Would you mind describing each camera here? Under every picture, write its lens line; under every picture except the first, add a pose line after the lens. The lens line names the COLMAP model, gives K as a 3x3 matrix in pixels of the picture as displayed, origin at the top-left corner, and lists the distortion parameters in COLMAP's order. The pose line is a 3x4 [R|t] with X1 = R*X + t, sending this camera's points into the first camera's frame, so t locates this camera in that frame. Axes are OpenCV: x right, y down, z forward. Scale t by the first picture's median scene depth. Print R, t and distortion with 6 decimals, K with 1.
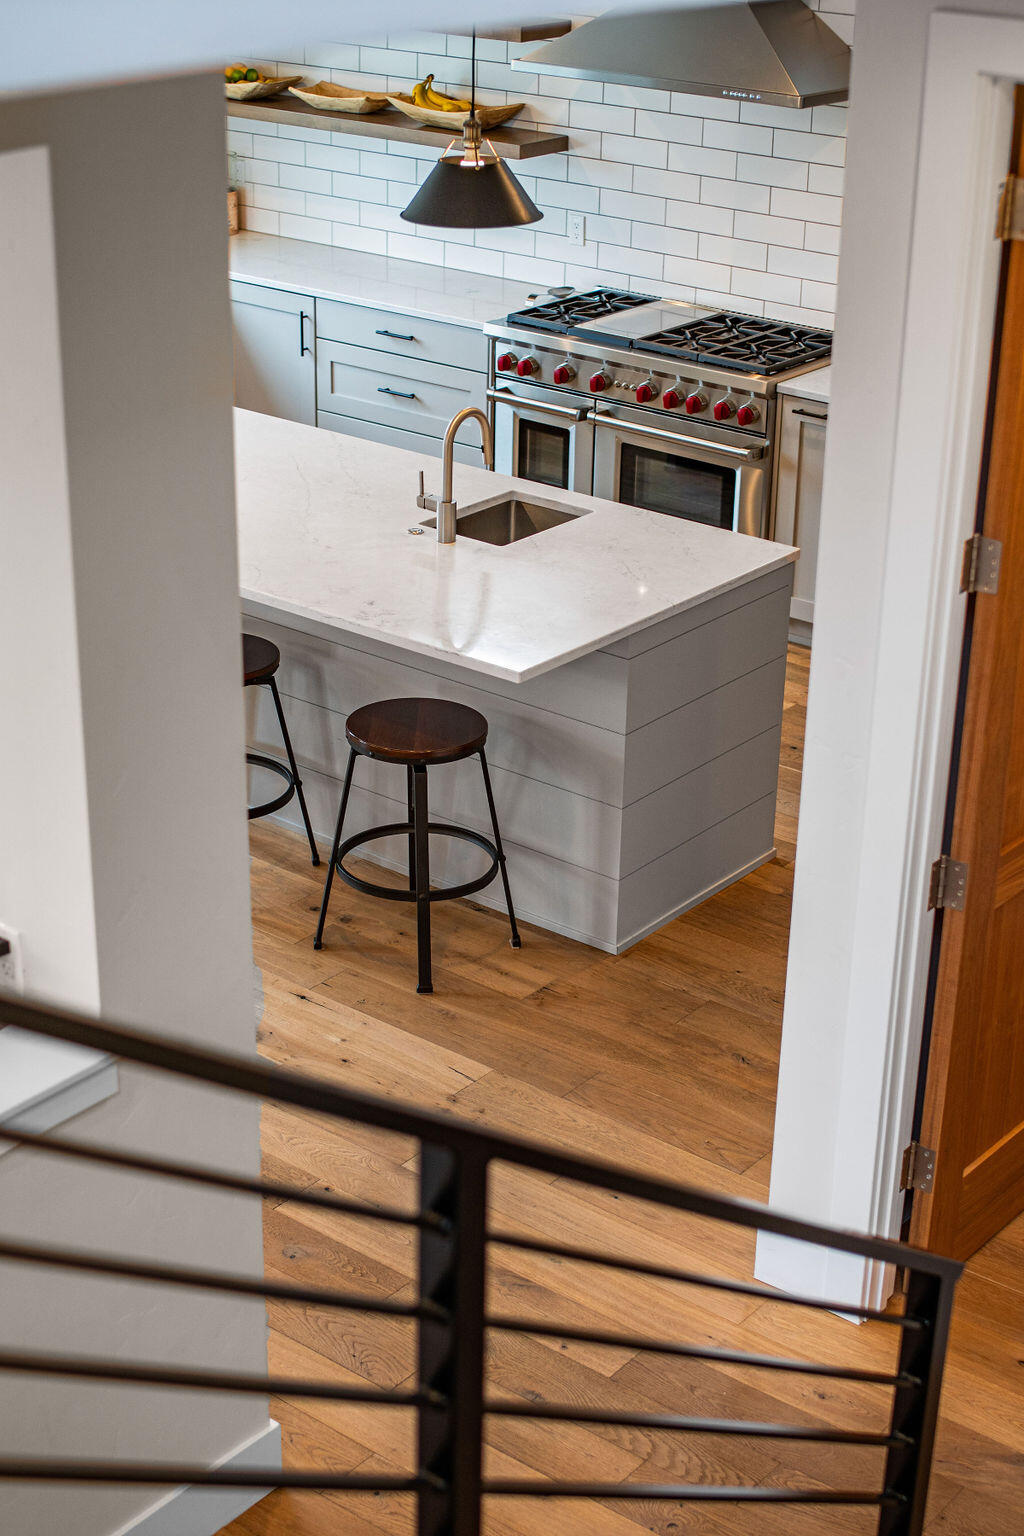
lens RADIAL K [[2398.6, 0, 512.0], [0, 2398.6, 768.0], [0, 0, 1]] dist [-0.183280, 0.009036]
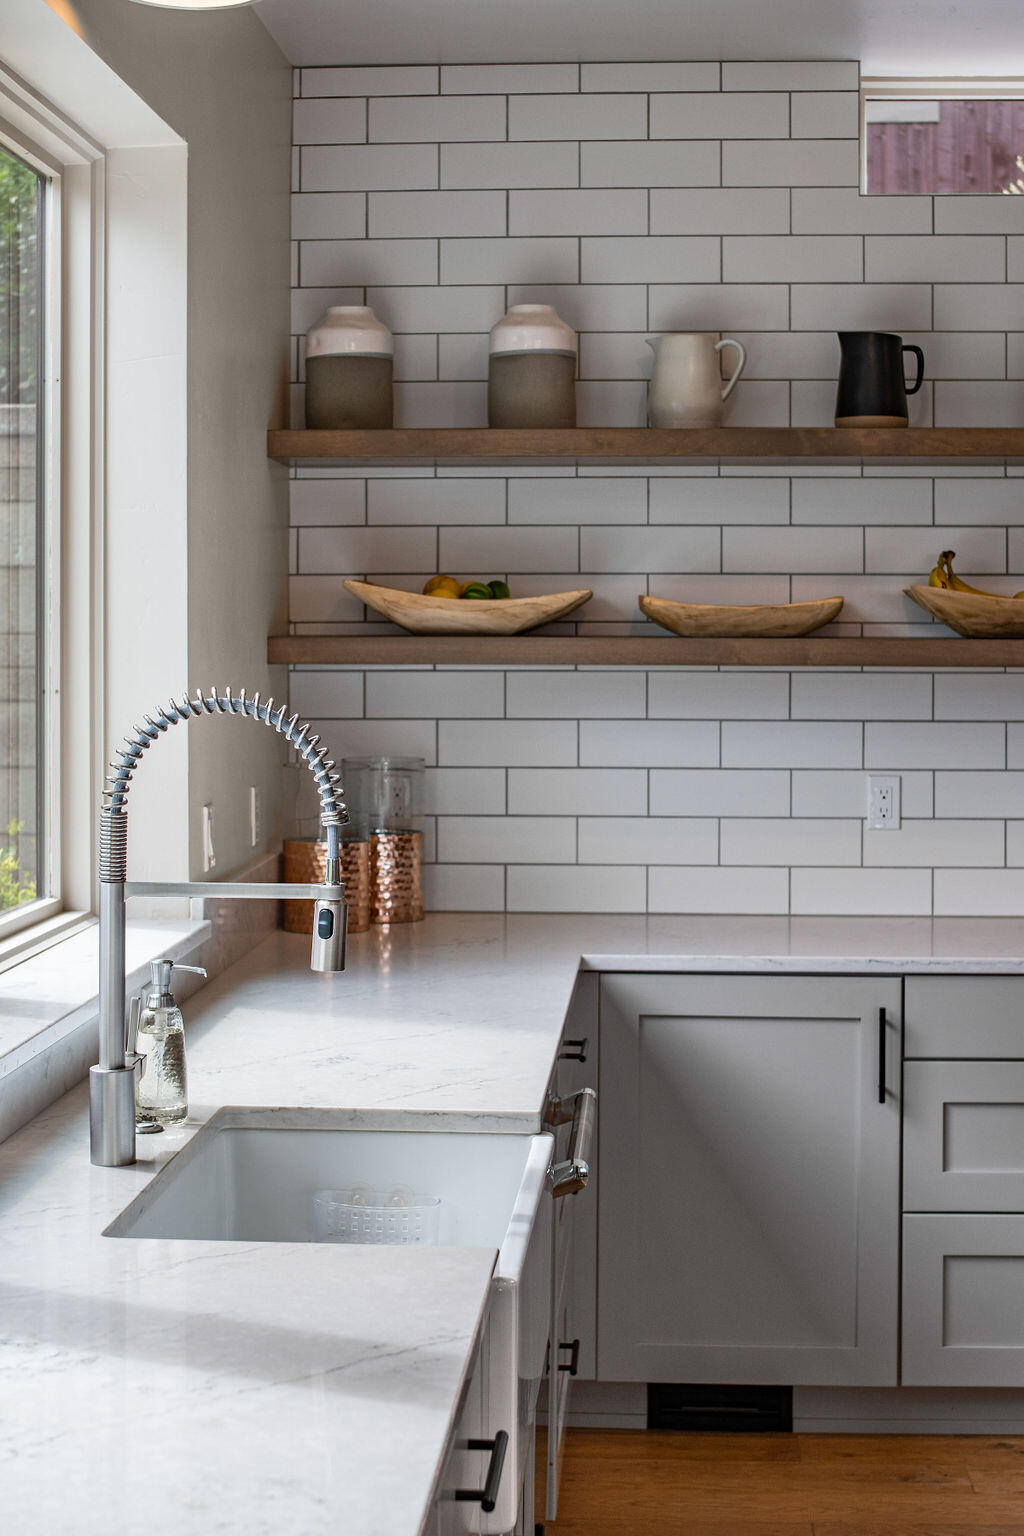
lens RADIAL K [[2398.6, 0, 512.0], [0, 2398.6, 768.0], [0, 0, 1]] dist [-0.183280, 0.009036]
pose [[0.824442, -0.052622, 0.563495, -0.414635], [0.242674, 0.932359, -0.267985, -0.125739], [-0.511277, 0.357684, 0.781446, 0.639633]]
